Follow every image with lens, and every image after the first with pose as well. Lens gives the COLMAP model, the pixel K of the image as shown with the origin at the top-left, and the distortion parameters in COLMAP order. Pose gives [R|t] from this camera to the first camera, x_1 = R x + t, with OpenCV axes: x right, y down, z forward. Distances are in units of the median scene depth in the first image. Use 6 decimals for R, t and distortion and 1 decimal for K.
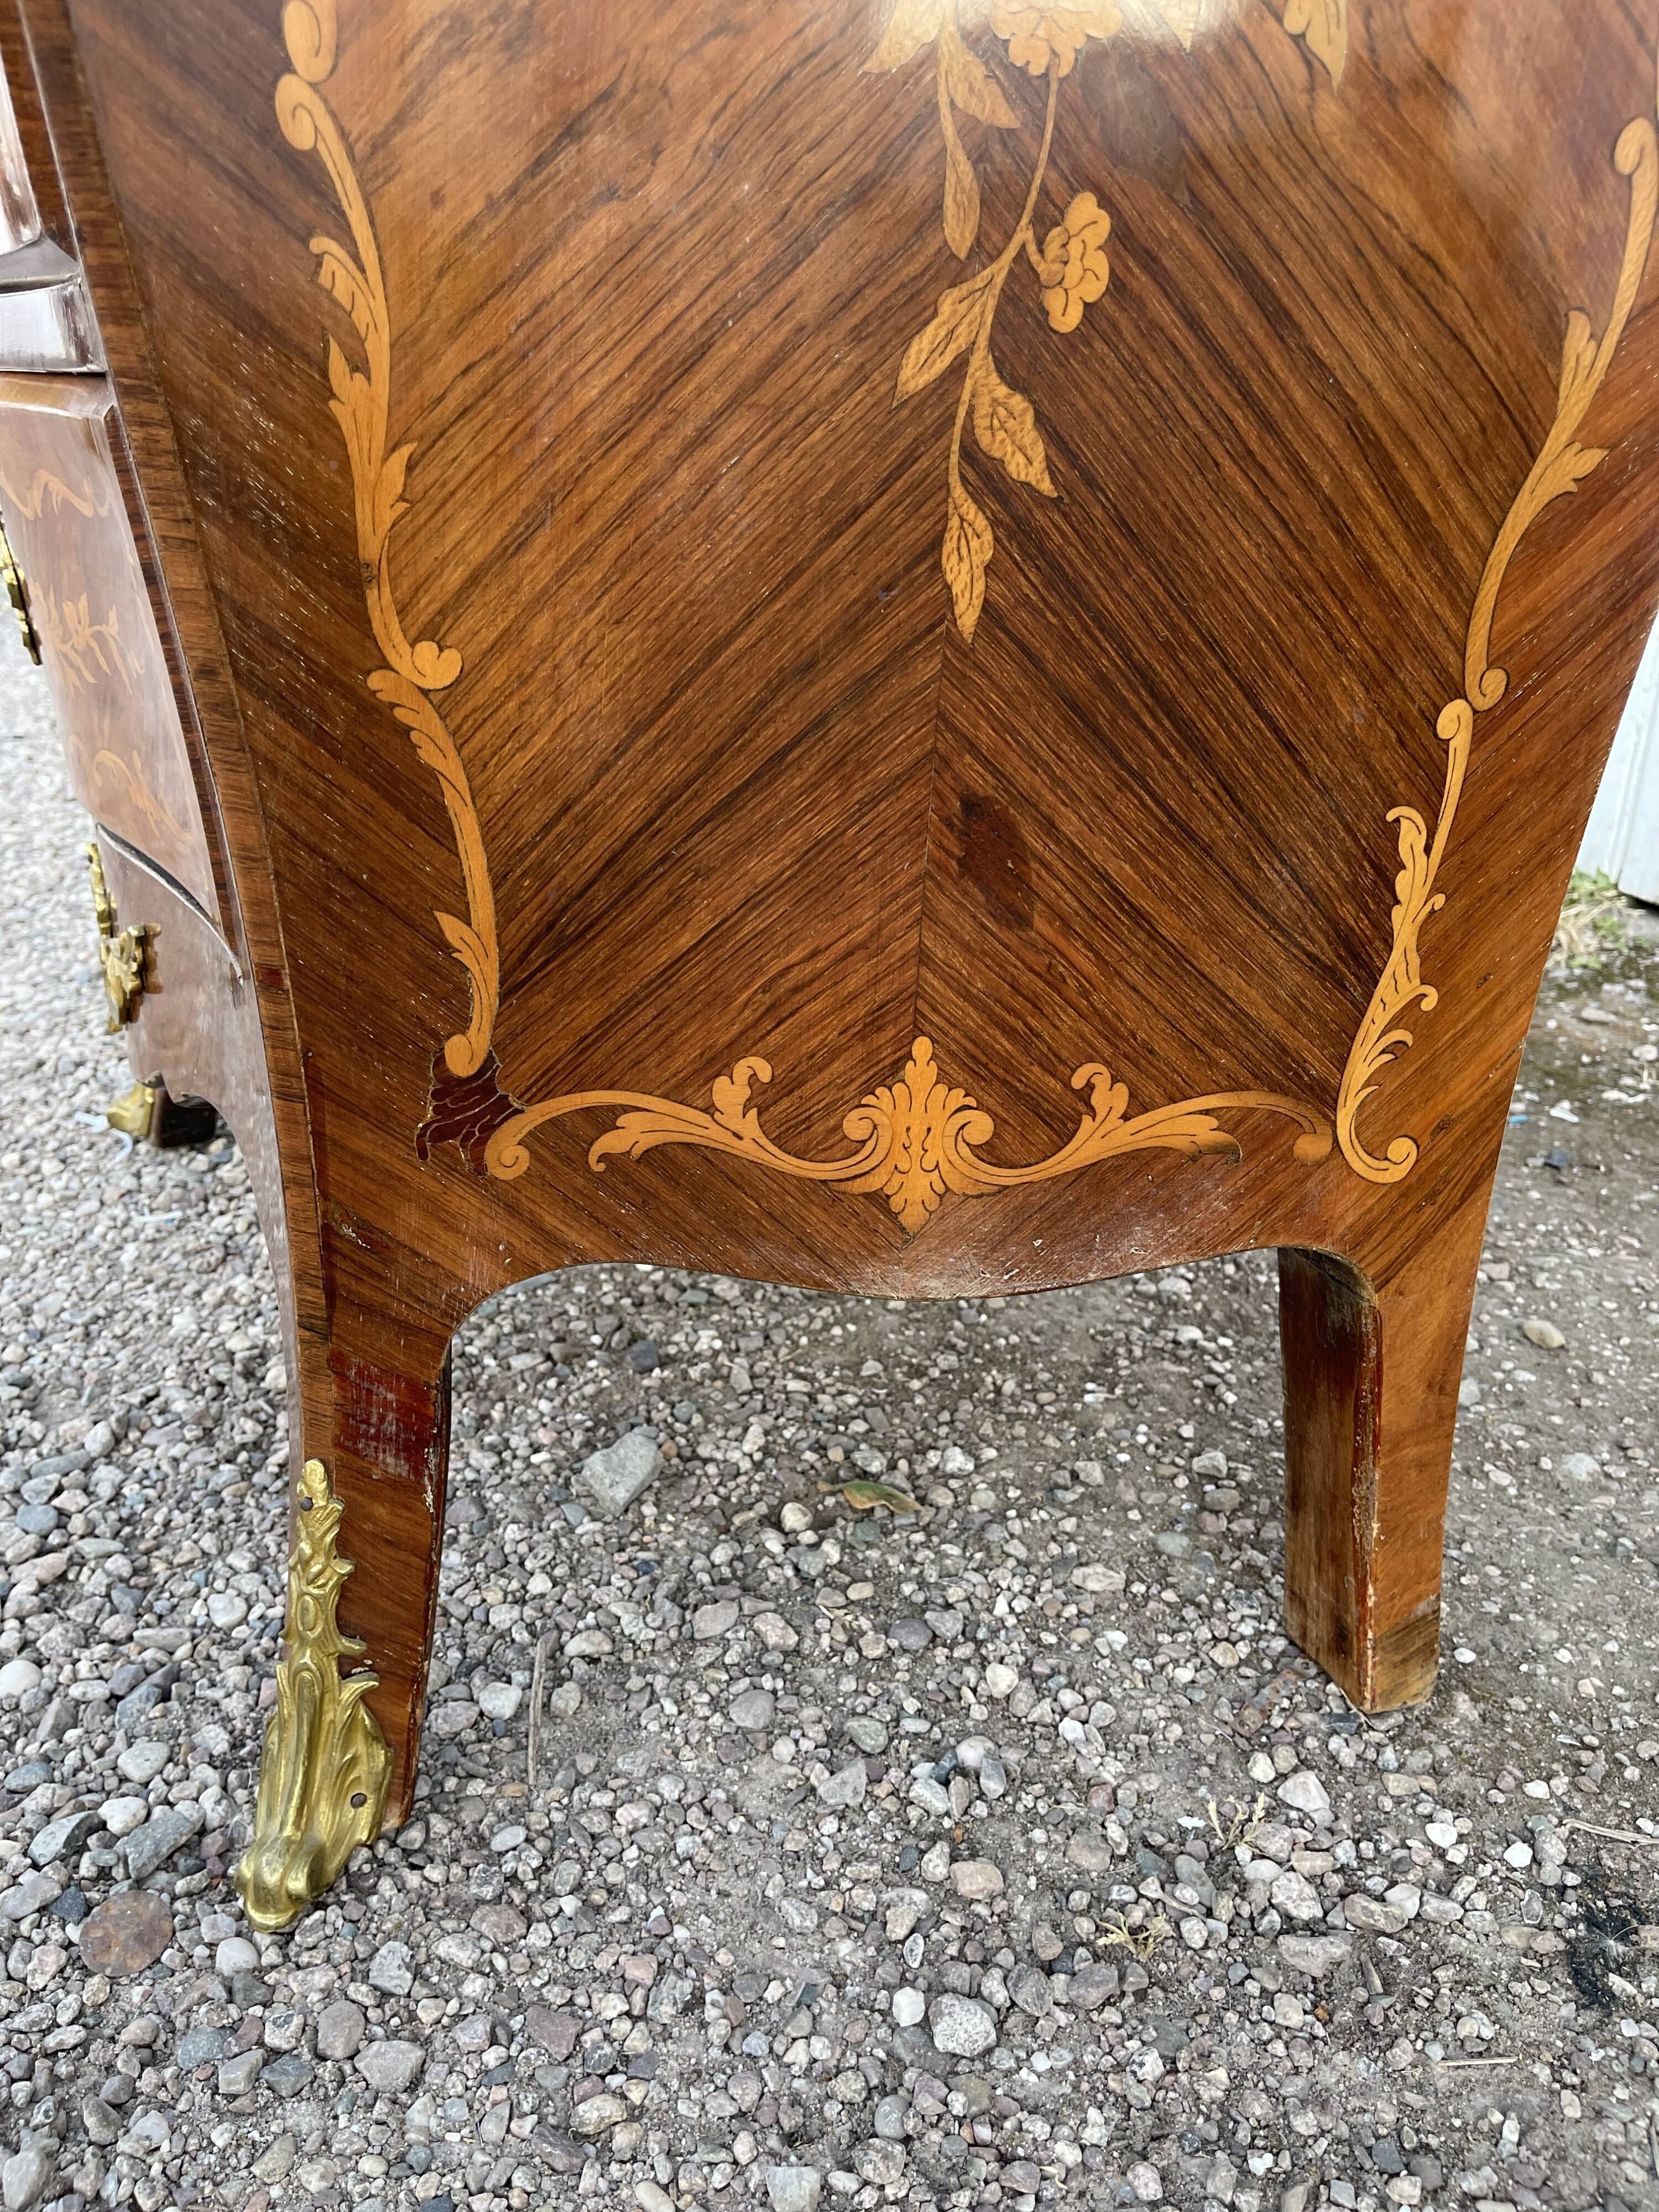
lens RADIAL K [[1685.3, 0, 805.3], [0, 1685.3, 1115.8], [0, 0, 1]] dist [0.072960, -0.100030]
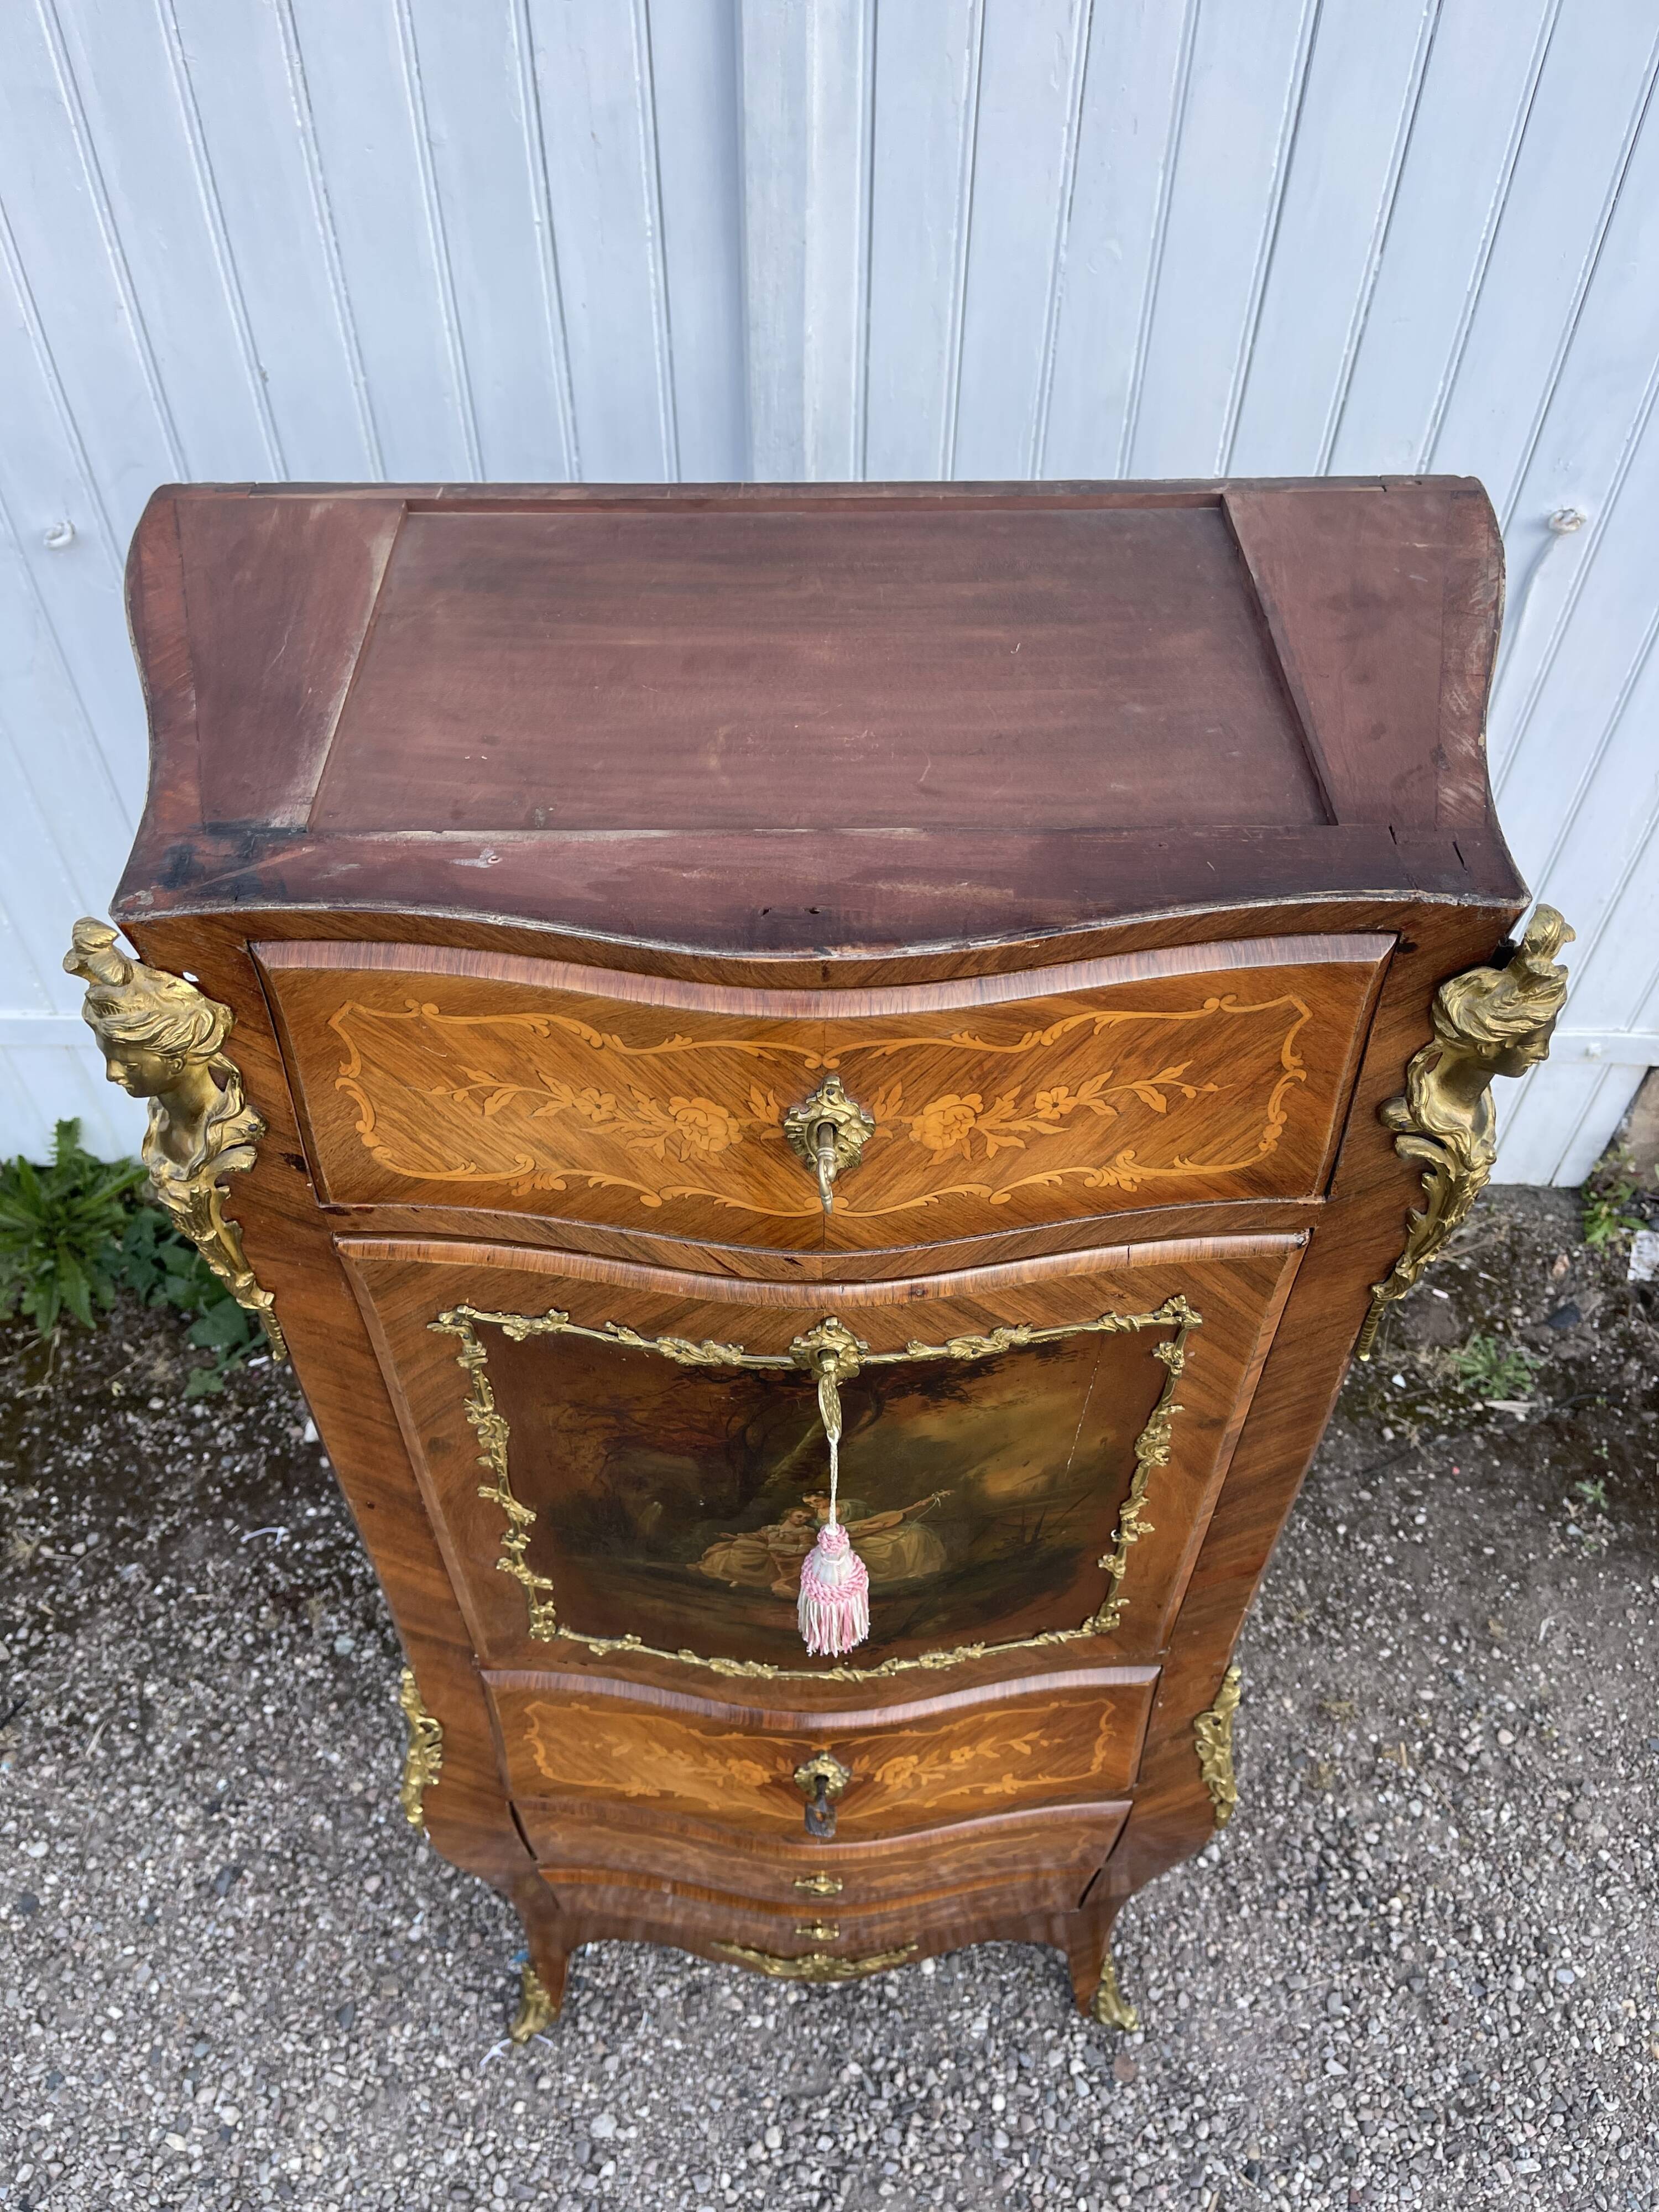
lens RADIAL K [[1685.3, 0, 814.1], [0, 1685.3, 1133.0], [0, 0, 1]] dist [0.072960, -0.100030]
pose [[0.391416, -0.697258, 0.600521, -1.413504], [0.371377, 0.716776, 0.590179, -3.185798], [-0.841946, -0.007986, 0.539503, -0.325605]]
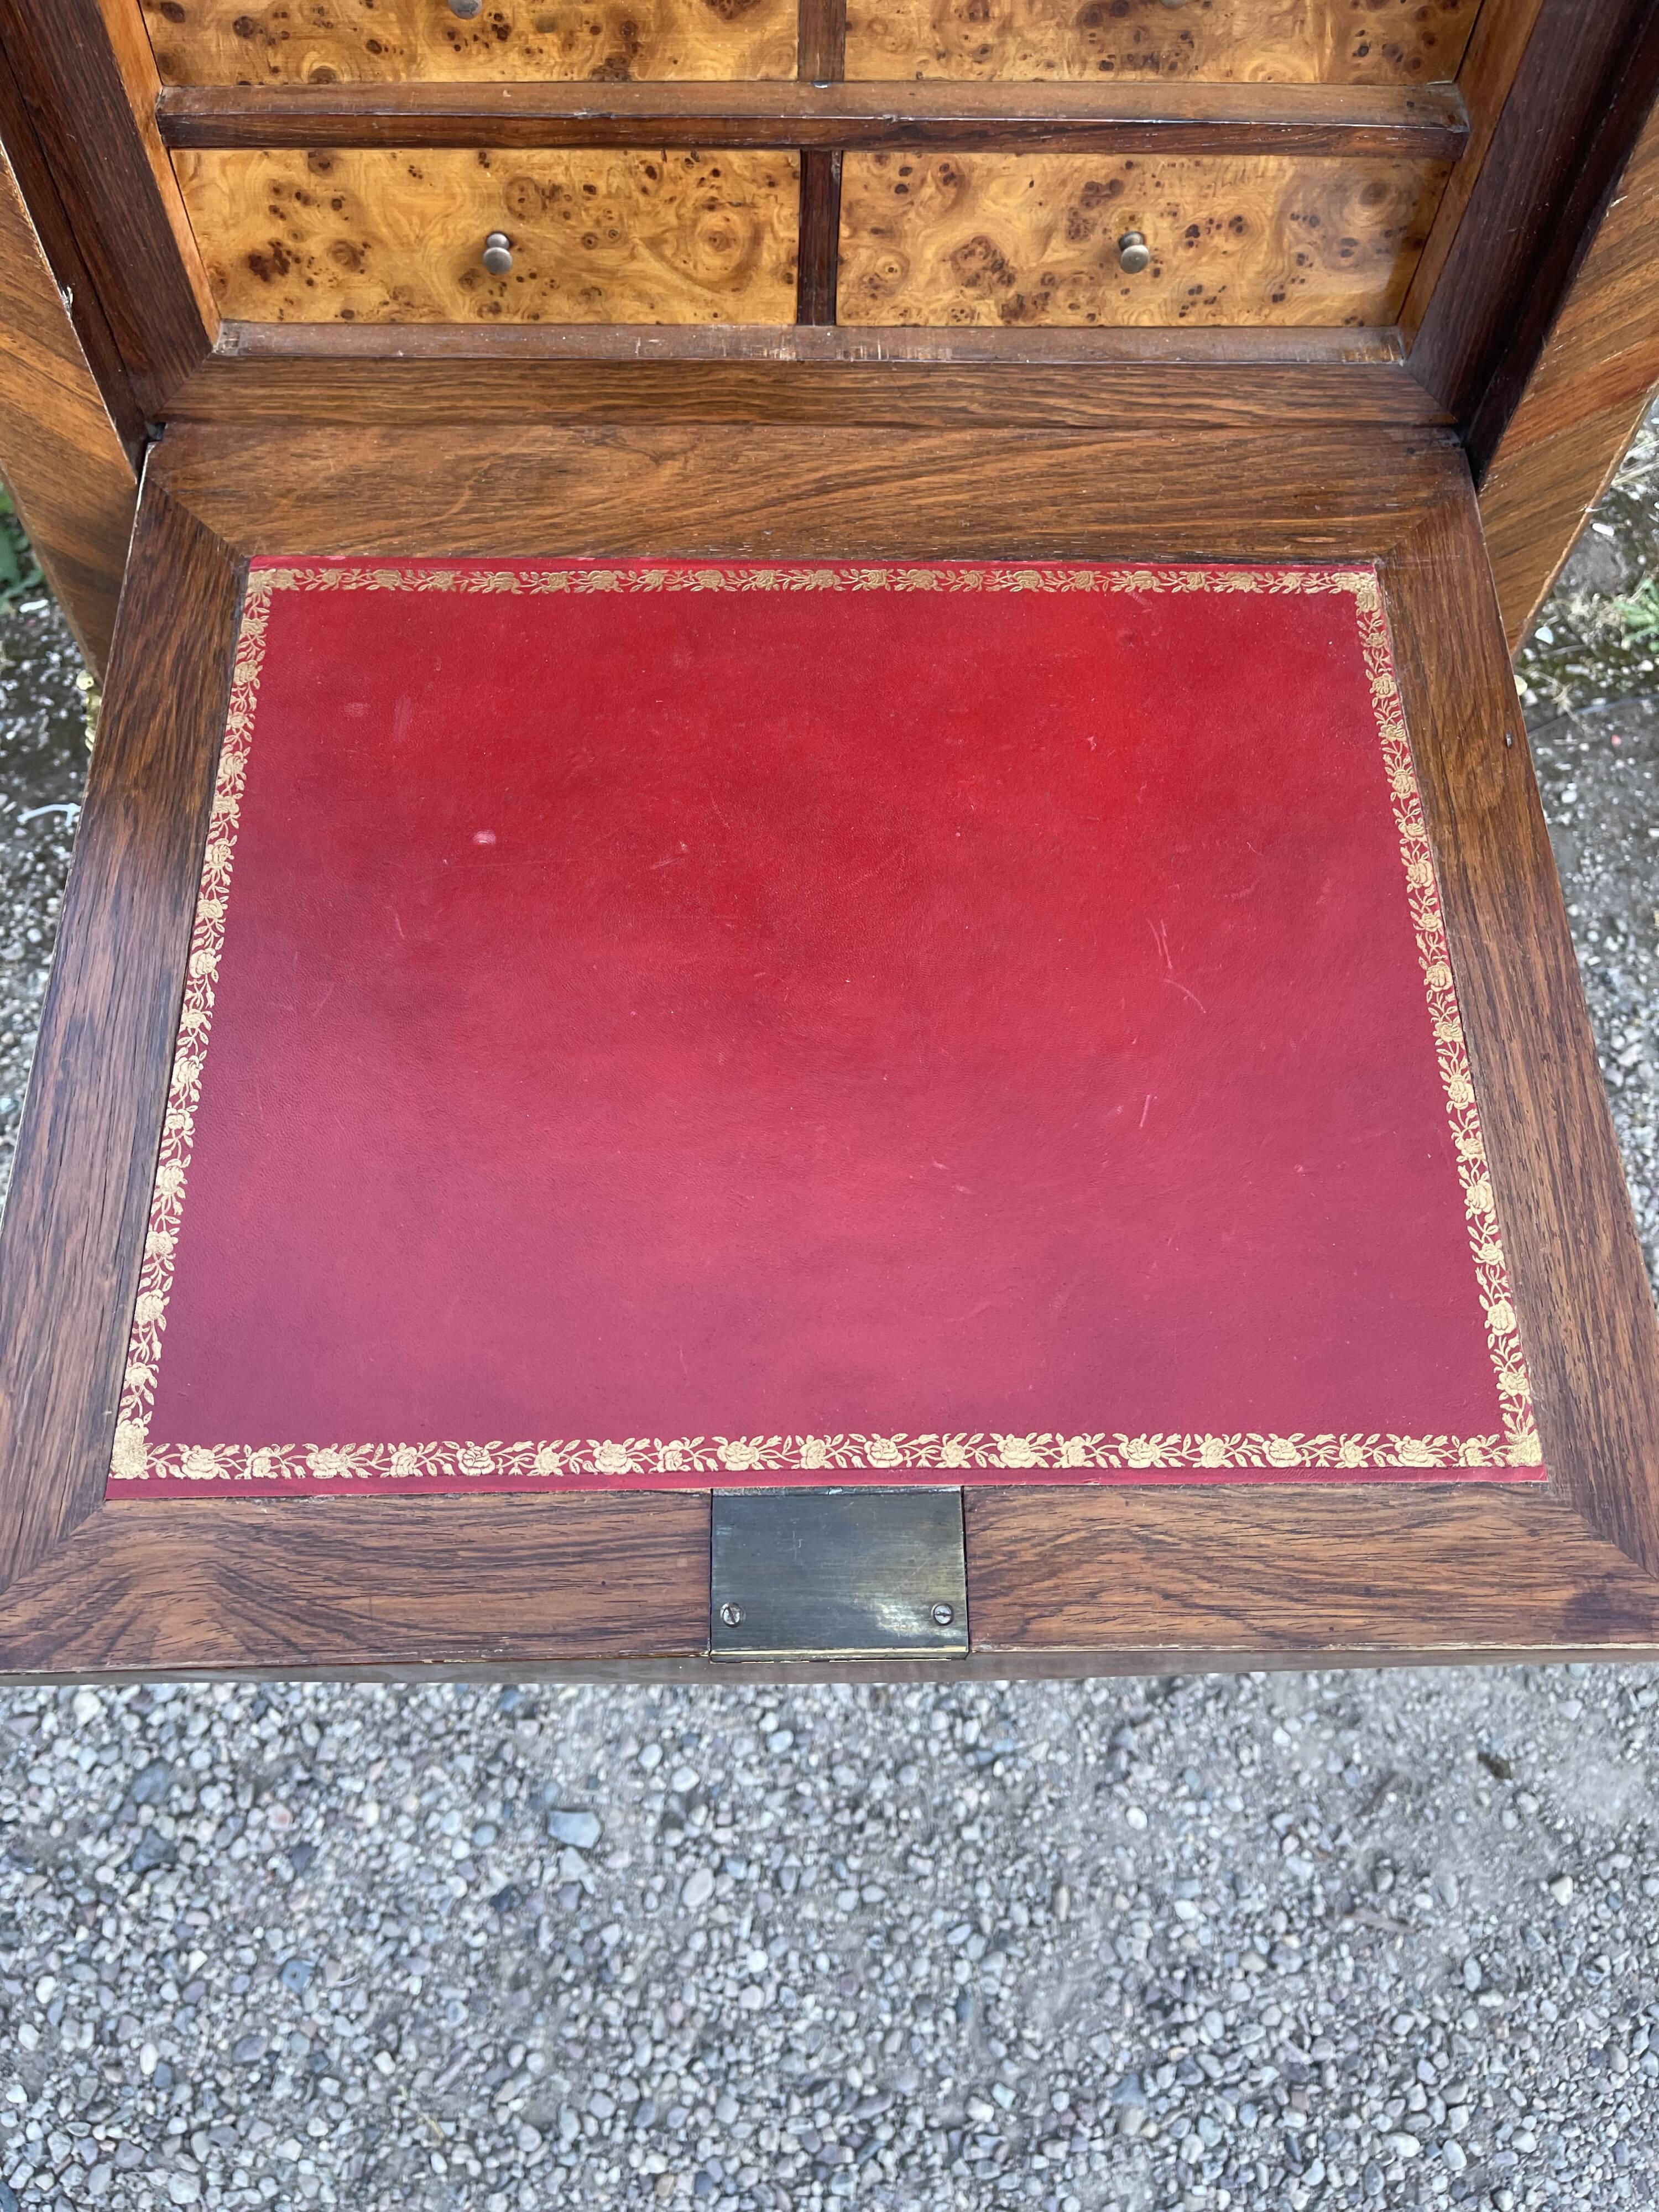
lens RADIAL K [[1685.3, 0, 807.0], [0, 1685.3, 1106.1], [0, 0, 1]] dist [0.072960, -0.100030]
pose [[0.380018, -0.821706, 0.424719, -1.372519], [0.353848, 0.553384, 0.754028, -2.066042], [-0.854622, -0.136258, 0.501054, 0.220192]]
